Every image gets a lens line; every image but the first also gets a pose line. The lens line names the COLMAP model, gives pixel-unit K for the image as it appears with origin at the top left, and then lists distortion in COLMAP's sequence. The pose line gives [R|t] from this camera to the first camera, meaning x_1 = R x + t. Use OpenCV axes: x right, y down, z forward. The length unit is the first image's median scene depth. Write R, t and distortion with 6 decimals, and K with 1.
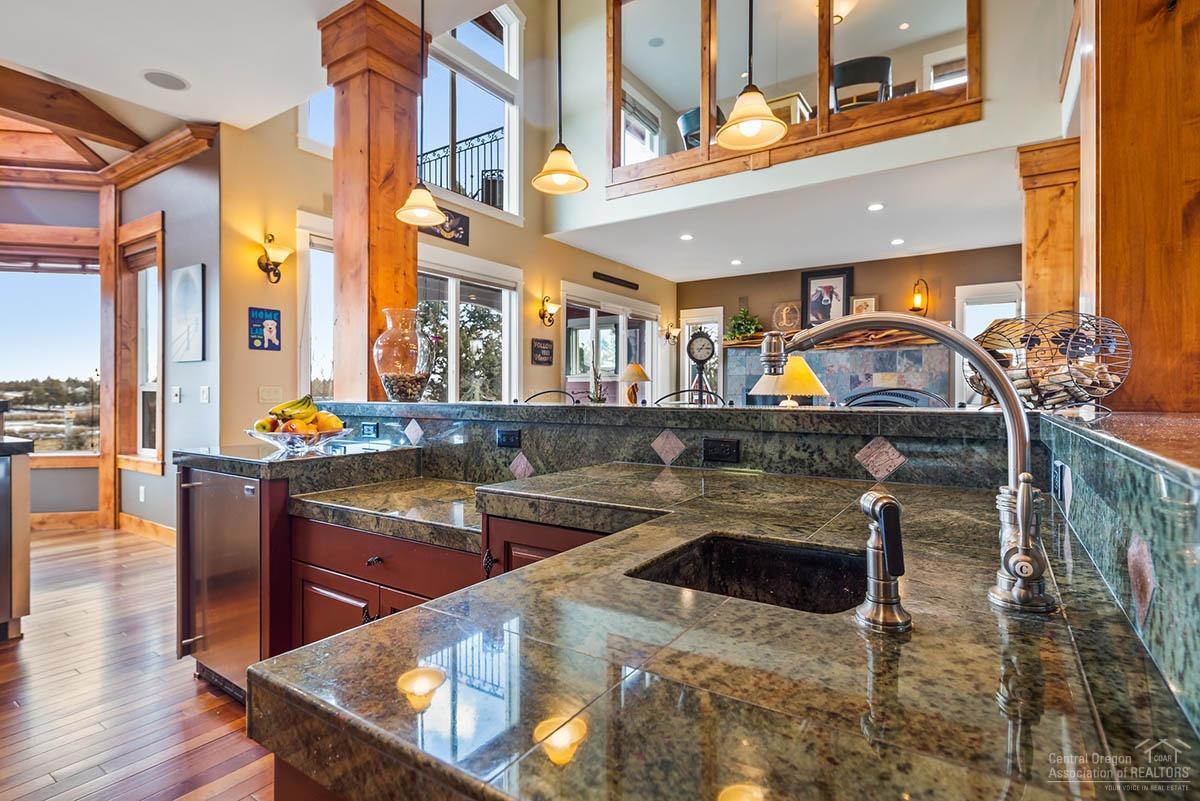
lens RADIAL K [[584.9, 0, 600.8], [0, 584.9, 397.3], [0, 0, 1]] dist [0.000160, -0.000900]
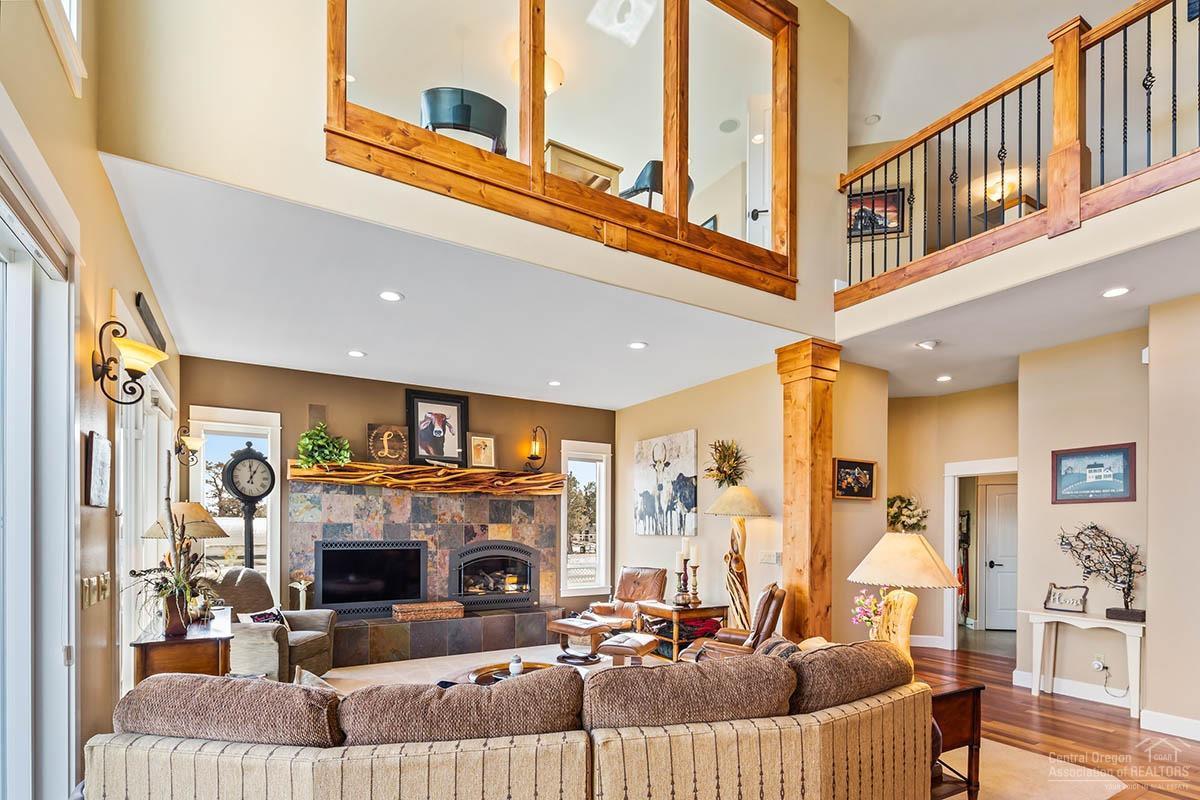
lens RADIAL K [[584.9, 0, 598.7], [0, 584.9, 531.9], [0, 0, 1]] dist [0.000160, -0.000900]
pose [[0.423994, -0.006228, 0.905644, -0.250757], [0.001720, 0.999980, 0.006071, -0.034329], [-0.905664, -0.001017, 0.423996, 0.475551]]
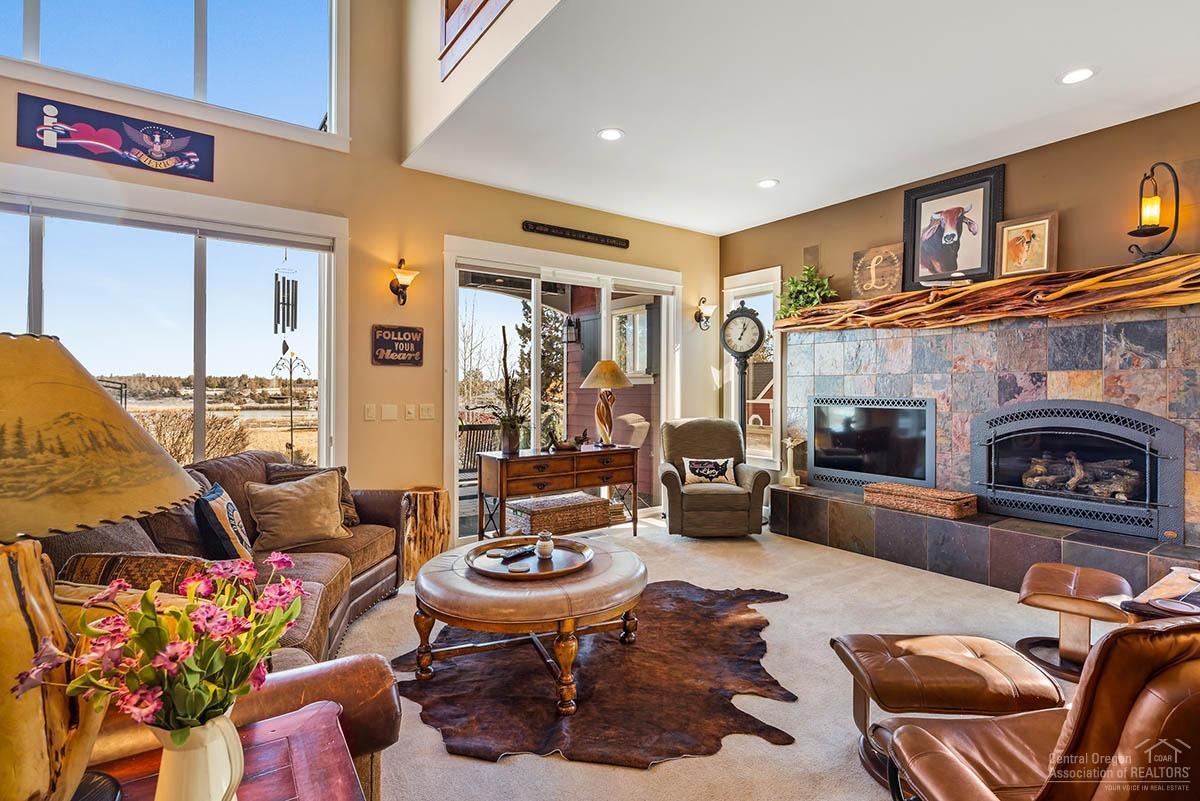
lens RADIAL K [[584.9, 0, 598.0], [0, 584.9, 390.8], [0, 0, 1]] dist [0.000160, -0.000900]
pose [[0.936561, 0.000951, -0.350502, 0.278552], [-0.002745, 0.999986, -0.004621, -0.021386], [0.350493, 0.005290, 0.936551, 0.397404]]
